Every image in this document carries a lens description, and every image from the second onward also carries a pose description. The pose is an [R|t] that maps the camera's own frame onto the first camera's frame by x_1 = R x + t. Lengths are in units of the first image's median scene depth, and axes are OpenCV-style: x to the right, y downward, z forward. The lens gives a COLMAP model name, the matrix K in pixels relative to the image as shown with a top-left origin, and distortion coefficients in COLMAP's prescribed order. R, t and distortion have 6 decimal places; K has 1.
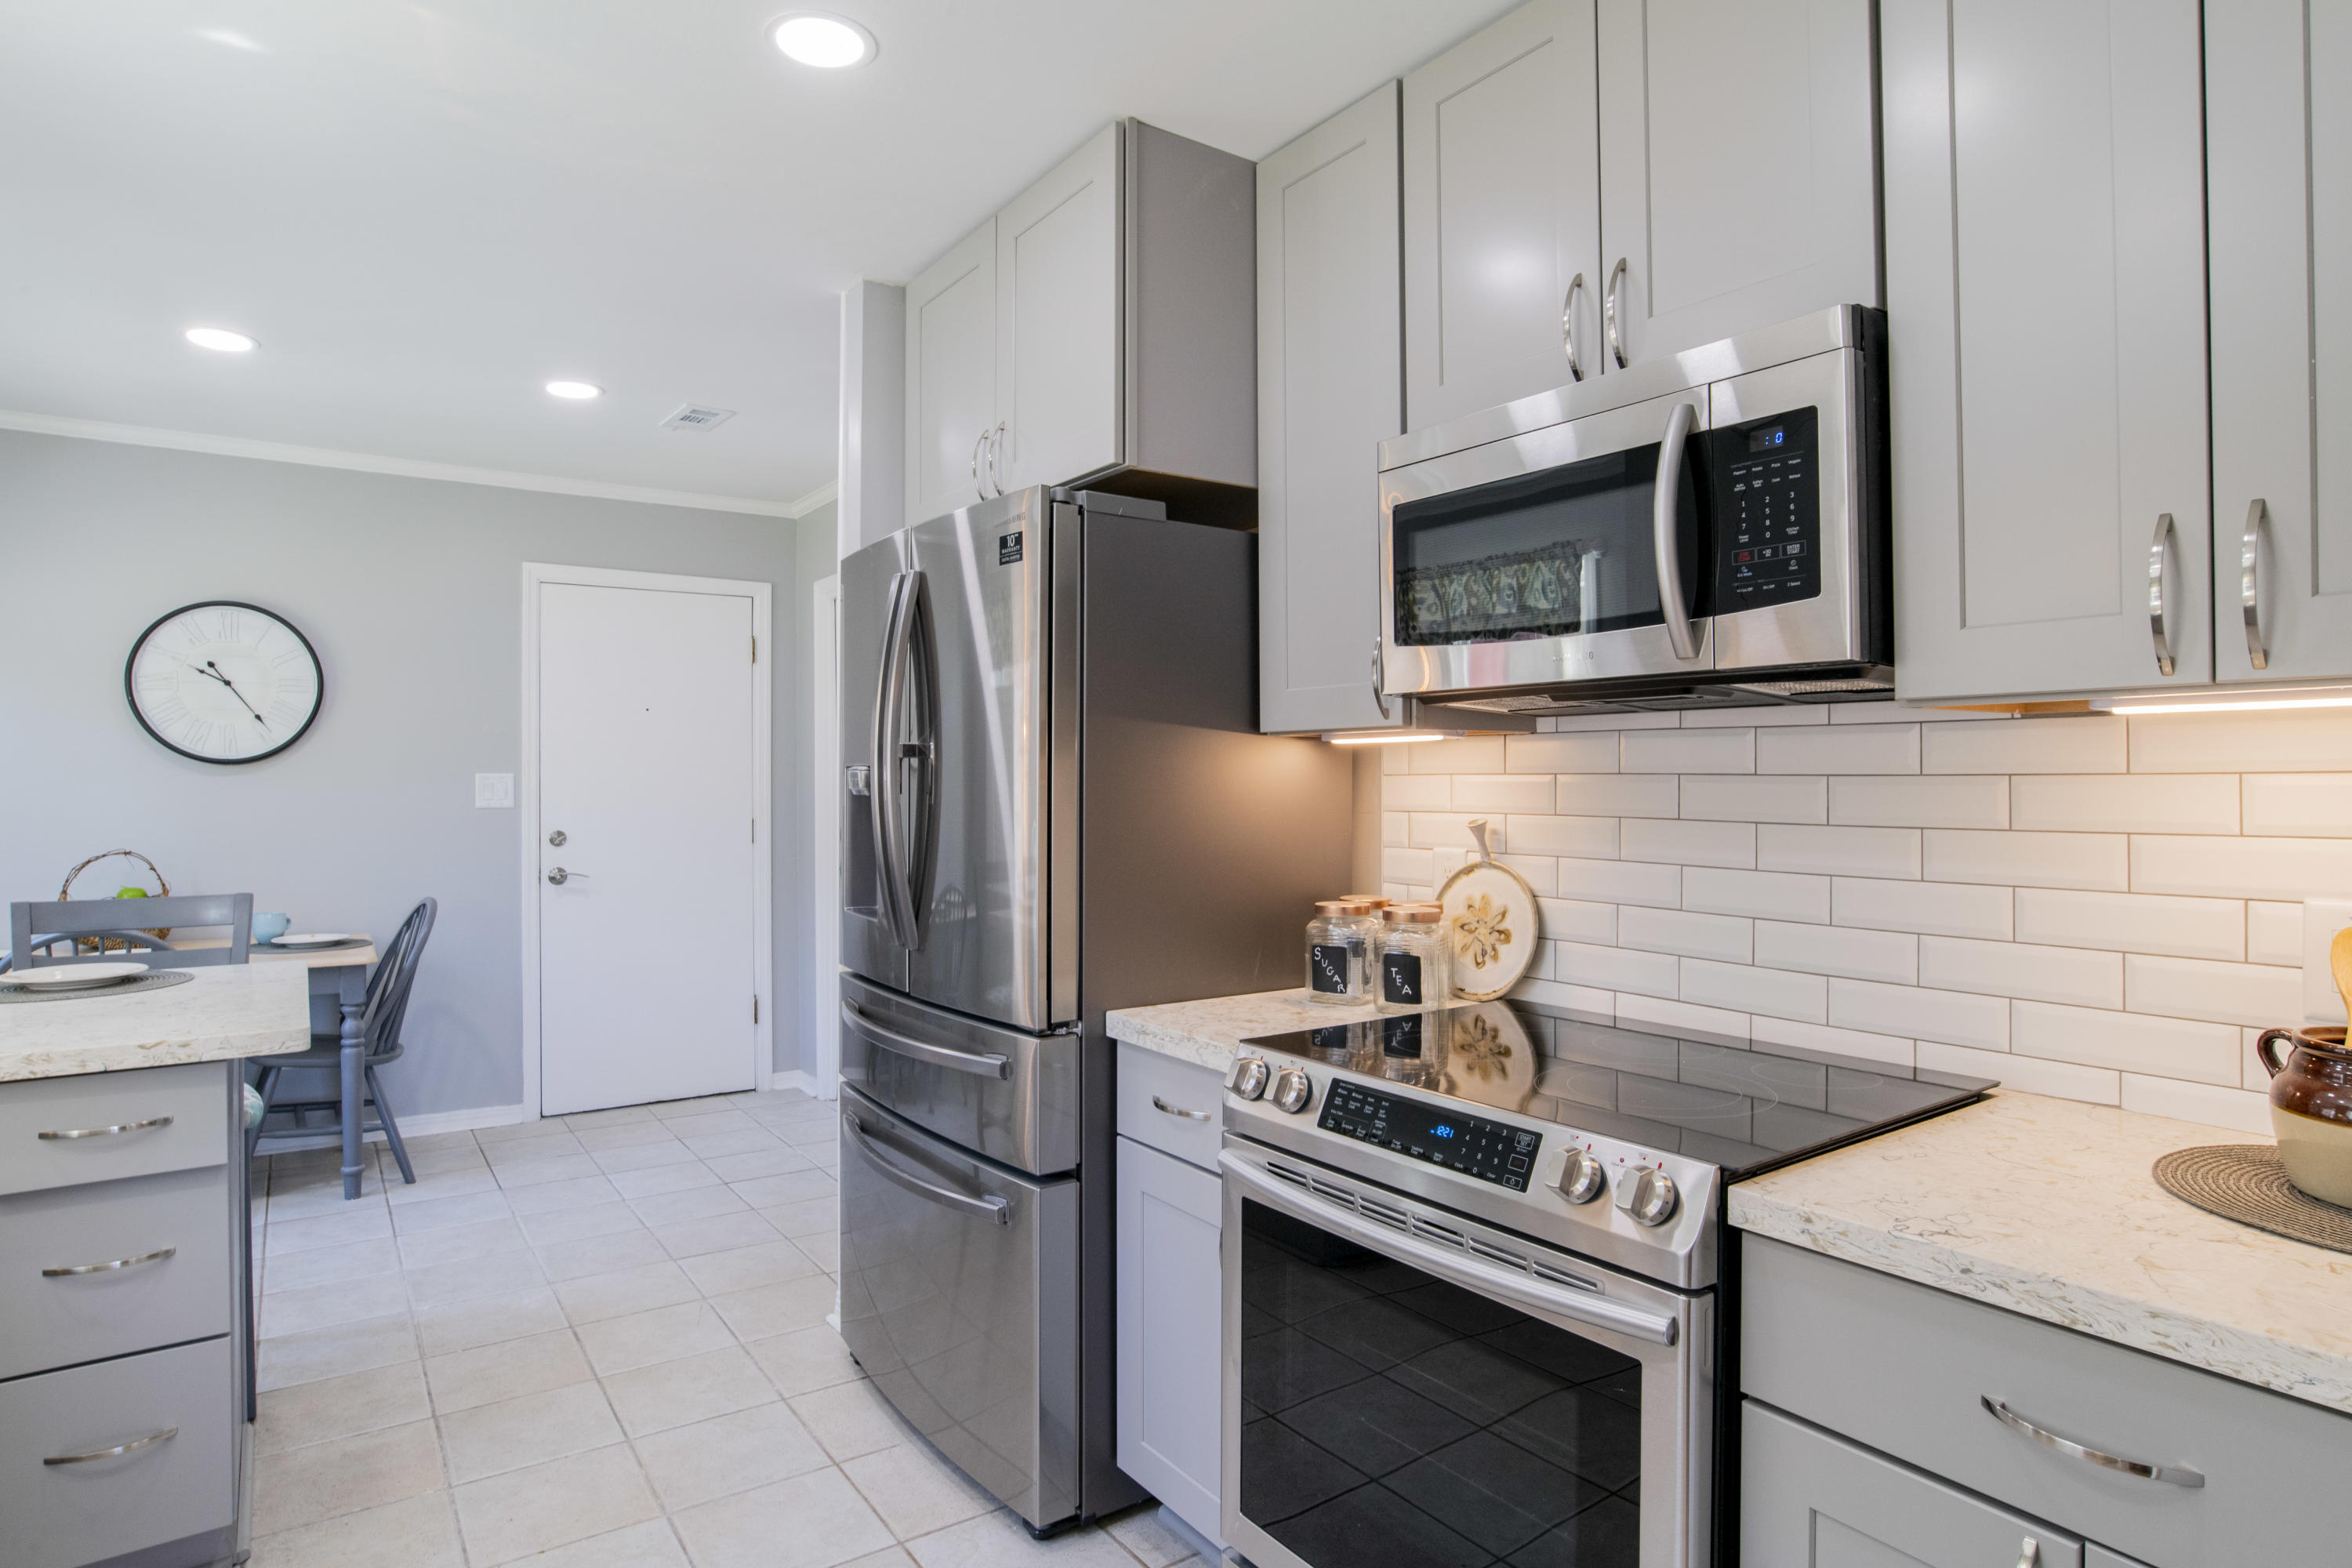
lens RADIAL K [[1293.9, 0, 1181.3], [0, 1293.9, 771.7], [0, 0, 1]] dist [-0.062088, 0.029687]
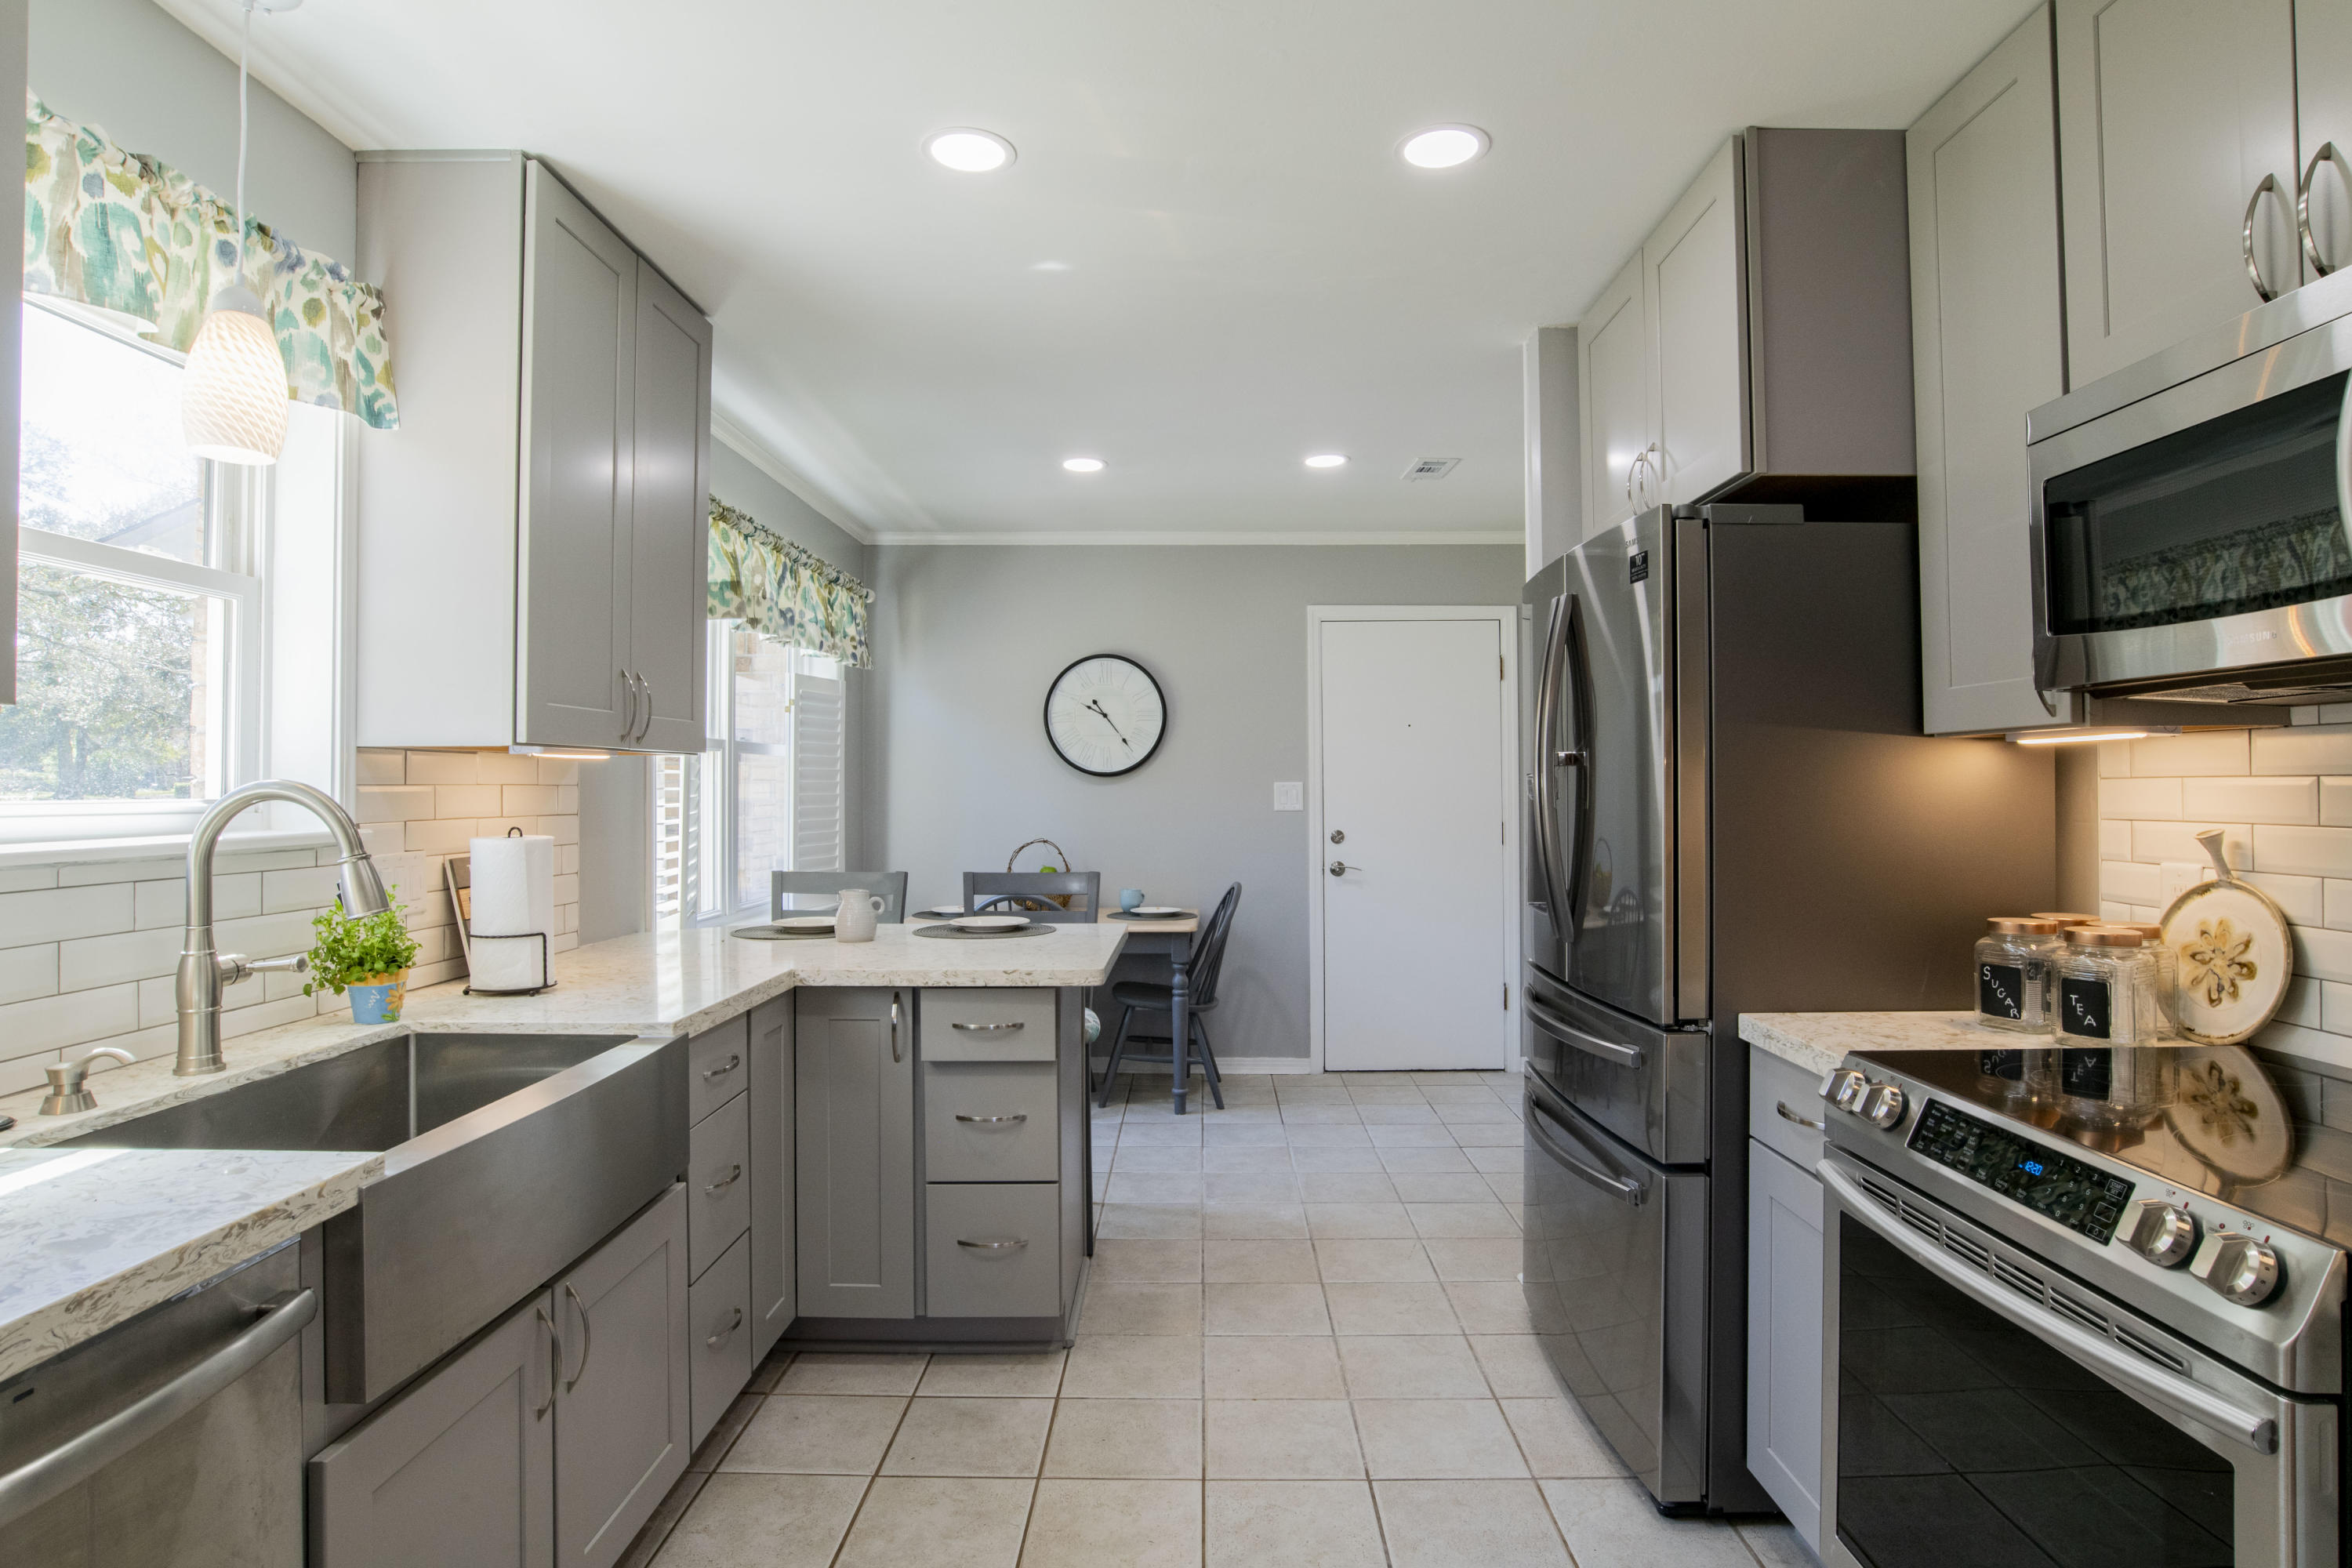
lens RADIAL K [[1245.0, 0, 1181.0], [0, 1245.0, 770.7], [0, 0, 1]] dist [-0.061552, 0.026330]
pose [[0.810740, -0.011049, -0.585302, 0.145320], [0.007554, 0.999936, -0.008412, -0.000280], [0.585358, 0.002398, 0.810772, -0.037713]]
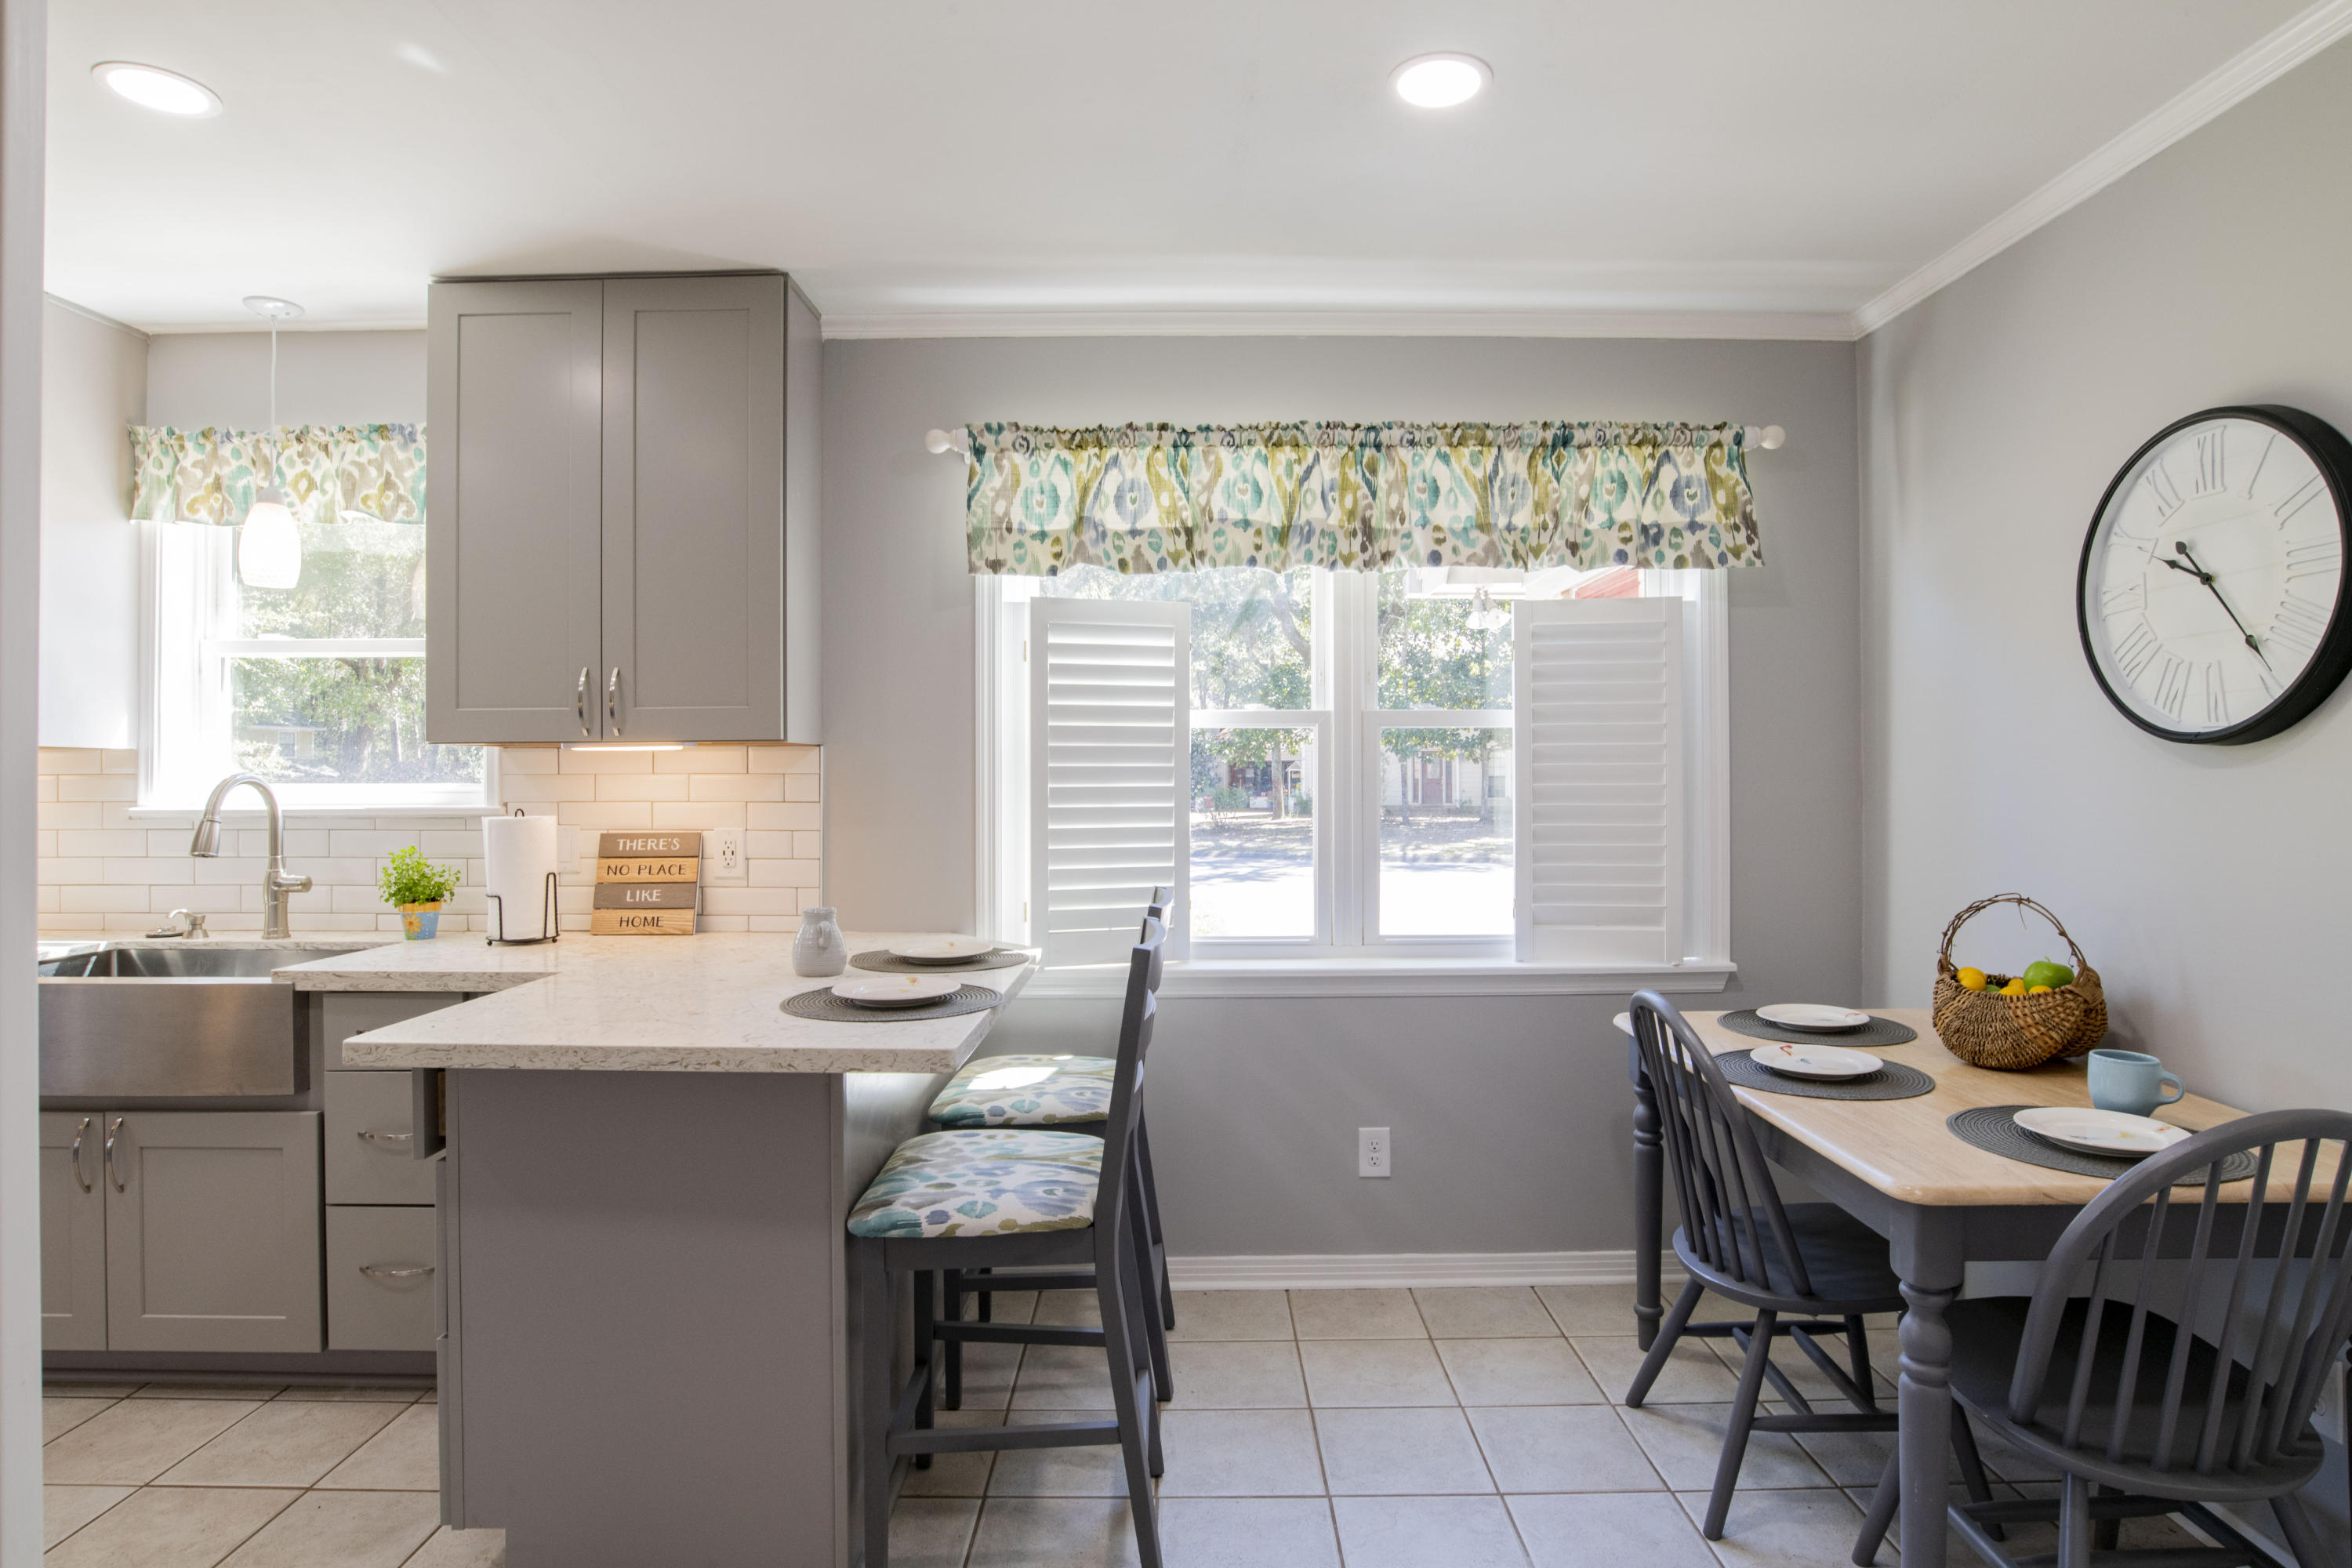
lens RADIAL K [[1245.0, 0, 1181.0], [0, 1245.0, 770.7], [0, 0, 1]] dist [-0.061552, 0.026330]
pose [[-0.575116, -0.004022, -0.818062, -0.262060], [0.006865, 0.999929, -0.009742, 0.012046], [0.818043, -0.011218, -0.575047, 1.749421]]
